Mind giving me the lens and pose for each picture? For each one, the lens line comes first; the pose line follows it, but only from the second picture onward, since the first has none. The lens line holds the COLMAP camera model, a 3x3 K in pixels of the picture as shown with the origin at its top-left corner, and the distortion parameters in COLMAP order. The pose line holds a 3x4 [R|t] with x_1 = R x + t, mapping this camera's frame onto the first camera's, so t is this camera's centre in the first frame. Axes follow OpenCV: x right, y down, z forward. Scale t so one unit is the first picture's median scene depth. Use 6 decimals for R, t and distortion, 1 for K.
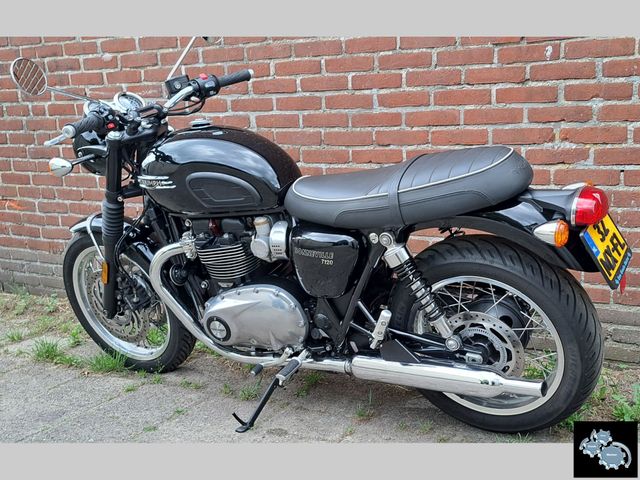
lens RADIAL K [[755.7, 0, 356.9], [0, 755.7, 268.3], [0, 0, 1]] dist [0.119157, -0.206439]
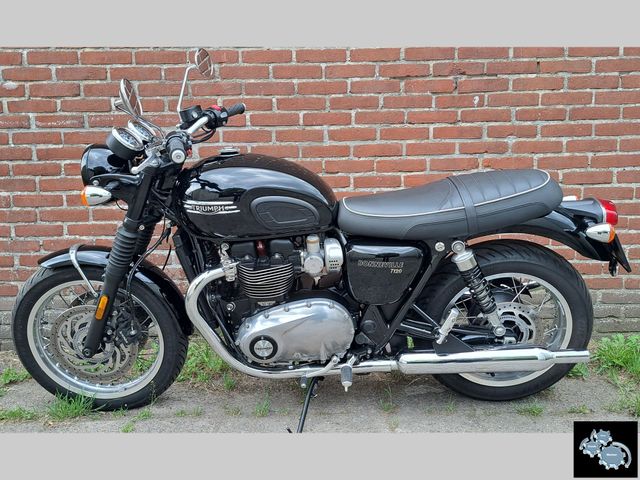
lens RADIAL K [[623.7, 0, 324.5], [0, 623.7, 225.7], [0, 0, 1]] dist [0.123646, -0.193825]
pose [[0.881017, -0.044468, 0.470991, -0.485719], [0.087717, 0.993664, -0.070265, -0.016893], [-0.464882, 0.103218, 0.879335, 0.191240]]
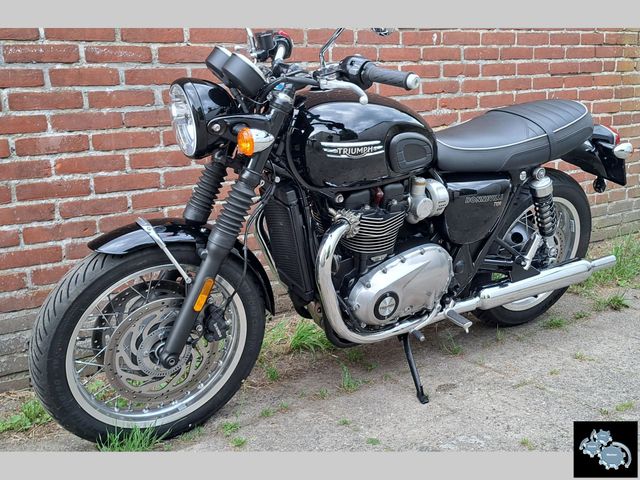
lens RADIAL K [[743.9, 0, 363.7], [0, 743.9, 240.7], [0, 0, 1]] dist [0.114517, -0.177245]
pose [[0.427658, -0.159318, 0.889790, -0.954809], [0.219608, 0.973166, 0.068696, -0.063748], [-0.876858, 0.166027, 0.451170, 0.582876]]
